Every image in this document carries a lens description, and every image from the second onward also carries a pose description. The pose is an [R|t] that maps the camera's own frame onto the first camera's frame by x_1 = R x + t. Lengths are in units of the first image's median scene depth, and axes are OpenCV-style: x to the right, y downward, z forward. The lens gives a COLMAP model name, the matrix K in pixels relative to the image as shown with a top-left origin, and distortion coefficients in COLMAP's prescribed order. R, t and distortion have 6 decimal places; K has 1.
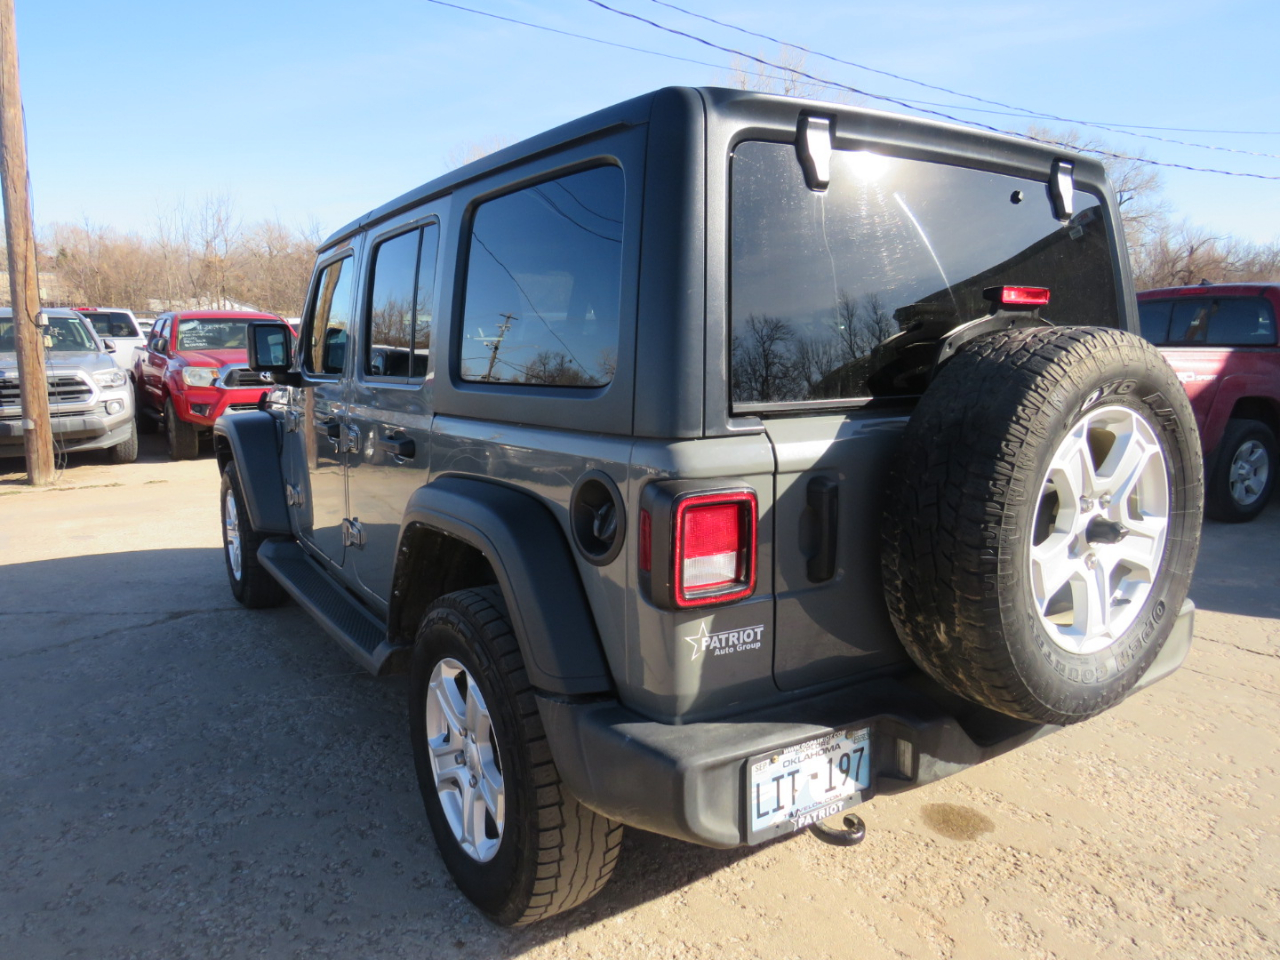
lens RADIAL K [[898.5, 0, 625.3], [0, 898.5, 483.2], [0, 0, 1]] dist [-0.036539, 0.020120]
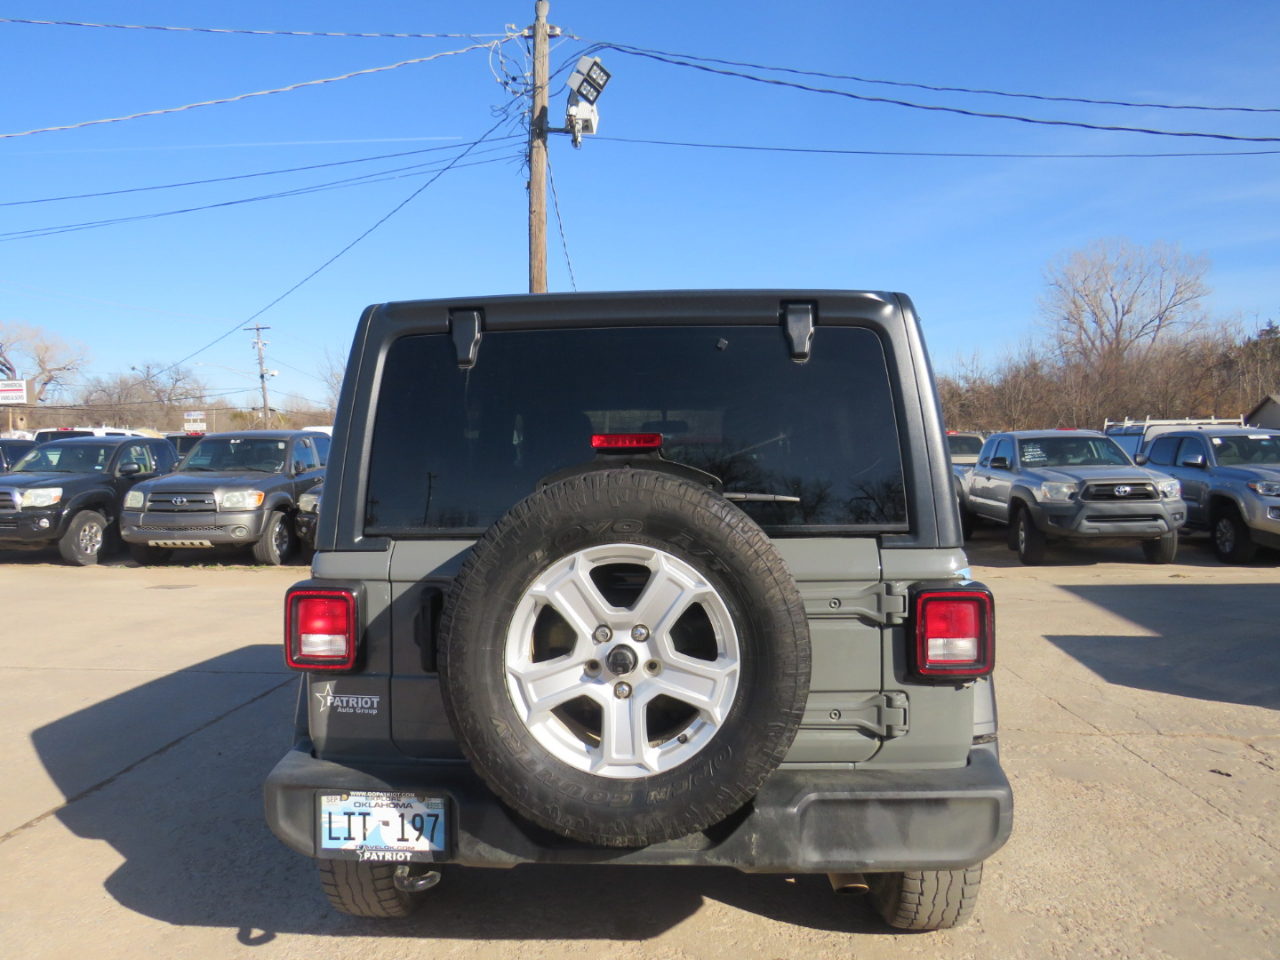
lens RADIAL K [[898.5, 0, 631.8], [0, 898.5, 481.1], [0, 0, 1]] dist [-0.036539, 0.020120]
pose [[0.803266, 0.007830, -0.595569, 1.007415], [-0.085576, 0.991057, -0.102389, -0.042767], [0.589441, 0.133212, 0.796752, 0.110319]]
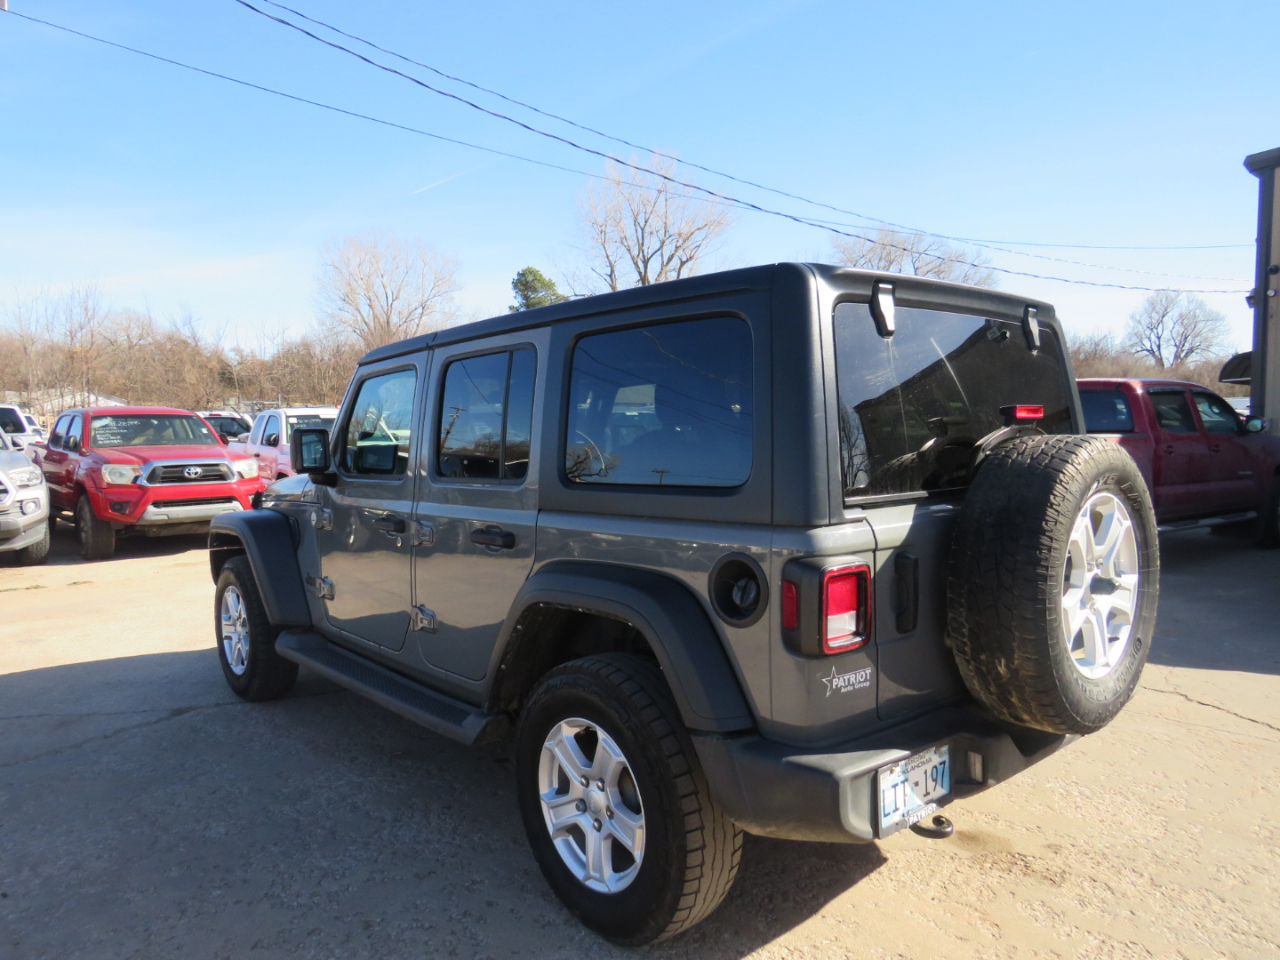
lens RADIAL K [[898.5, 0, 628.2], [0, 898.5, 485.7], [0, 0, 1]] dist [-0.036539, 0.020120]
pose [[0.990233, -0.019782, 0.138012, -0.301656], [0.032543, 0.995334, -0.090831, 0.001782], [-0.135572, 0.094435, 0.986257, -0.208430]]
